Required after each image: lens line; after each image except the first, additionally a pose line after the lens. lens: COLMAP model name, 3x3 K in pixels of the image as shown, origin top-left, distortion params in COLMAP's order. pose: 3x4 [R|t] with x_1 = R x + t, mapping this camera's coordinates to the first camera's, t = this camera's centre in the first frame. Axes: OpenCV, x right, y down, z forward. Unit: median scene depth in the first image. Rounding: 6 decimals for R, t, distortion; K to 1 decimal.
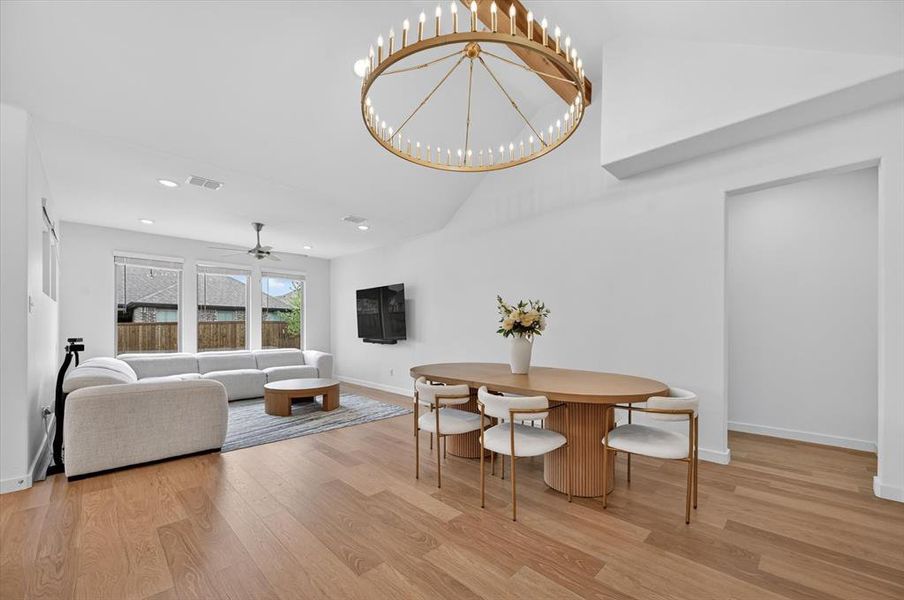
lens RADIAL K [[358.0, 0, 467.3], [0, 358.0, 329.3], [0, 0, 1]] dist [-0.001688, -0.000068]
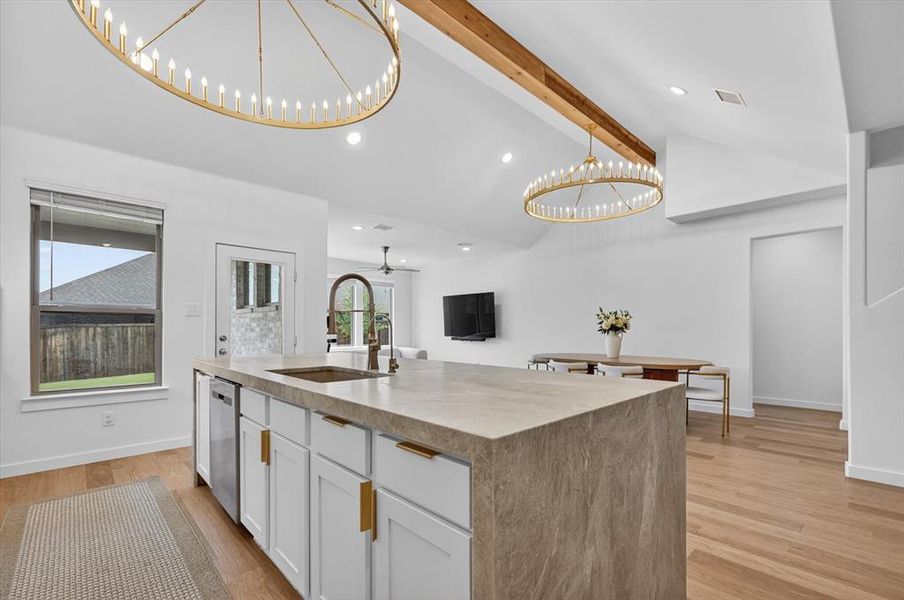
lens RADIAL K [[400.4, 0, 465.3], [0, 400.4, 329.3], [0, 0, 1]] dist [-0.002111, -0.000073]
pose [[0.999053, 0.001103, -0.043495, -0.402300], [-0.001162, 0.999998, -0.001318, 0.004864], [0.043494, 0.001367, 0.999053, -0.726456]]
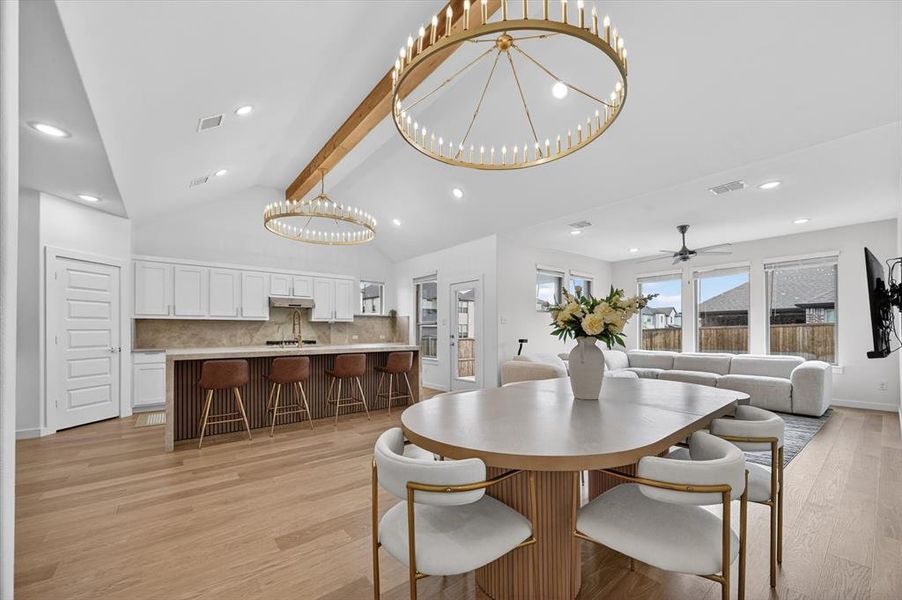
lens RADIAL K [[357.2, 0, 458.7], [0, 357.2, 328.2], [0, 0, 1]] dist [-0.001688, -0.000068]
pose [[-0.131079, -0.008939, -0.991332, 0.827541], [0.000162, 0.999959, -0.009038, -0.000447], [0.991372, -0.001345, -0.131072, 0.868508]]
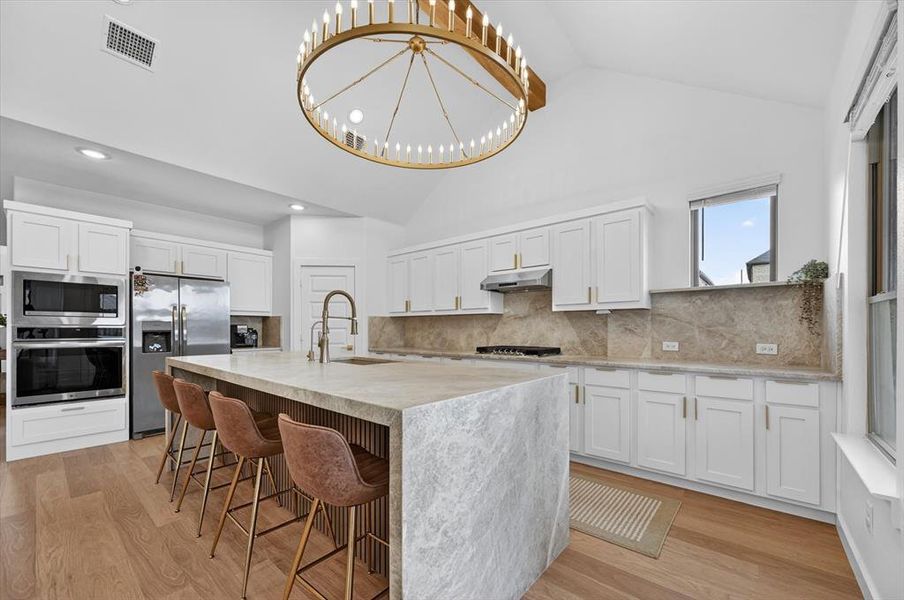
lens RADIAL K [[358.0, 0, 443.0], [0, 358.0, 330.7], [0, 0, 1]] dist [-0.001688, -0.000068]
pose [[-0.999114, -0.001966, -0.042039, -0.828869], [-0.002140, 0.999989, 0.004088, -0.005012], [0.042031, 0.004174, -0.999108, 0.803904]]
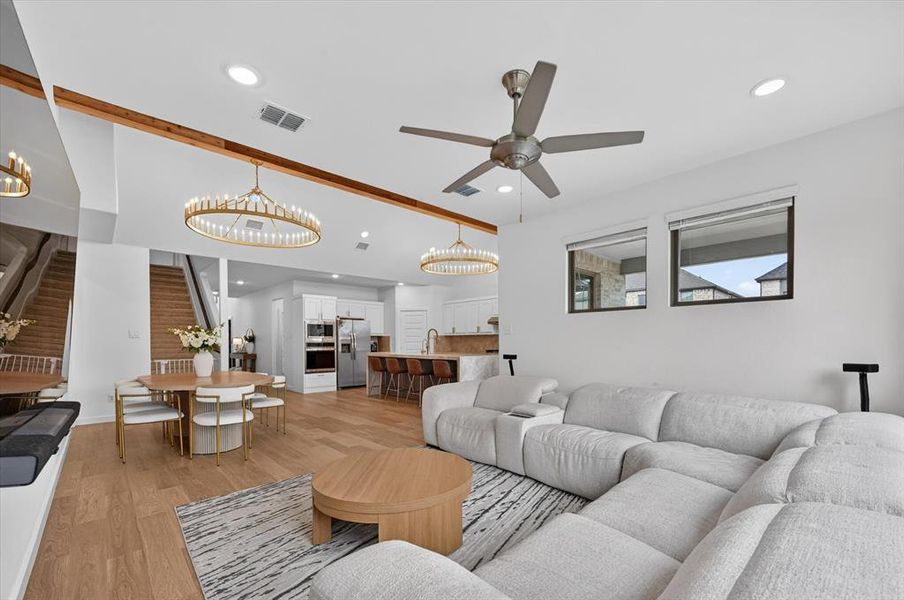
lens RADIAL K [[358.0, 0, 442.6], [0, 358.0, 346.4], [0, 0, 1]] dist [-0.001688, -0.000068]
pose [[-0.998213, 0.005854, 0.059476, -0.827650], [0.006580, 0.999906, 0.012027, -0.005427], [-0.059400, 0.012397, -0.998157, 2.309160]]
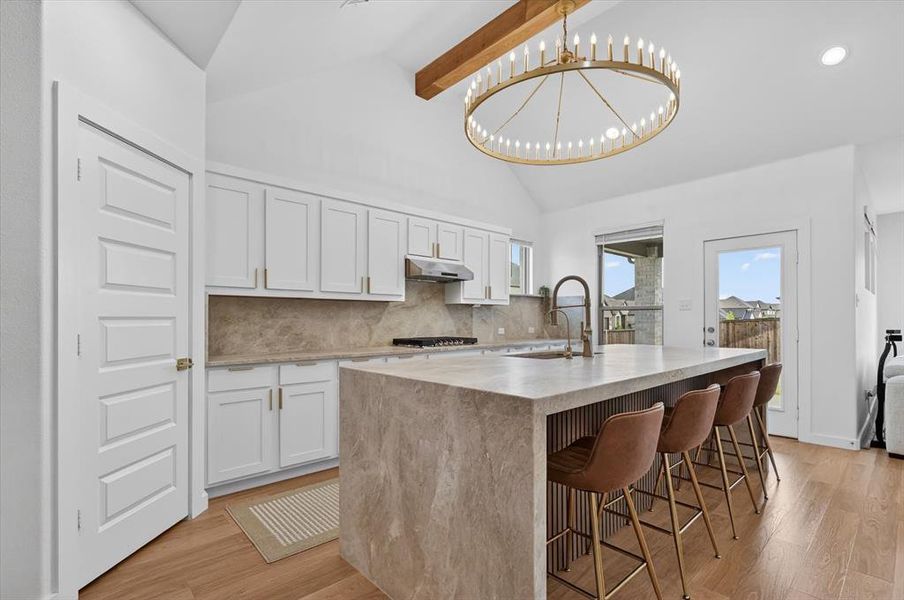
lens RADIAL K [[421.4, 0, 456.9], [0, 421.4, 317.2], [0, 0, 1]] dist [0.002687, 0.001866]
pose [[-0.060179, -0.008928, -0.998148, 0.256339], [0.001208, 0.999959, -0.009017, -0.001647], [0.998187, -0.001748, -0.060166, -0.237187]]
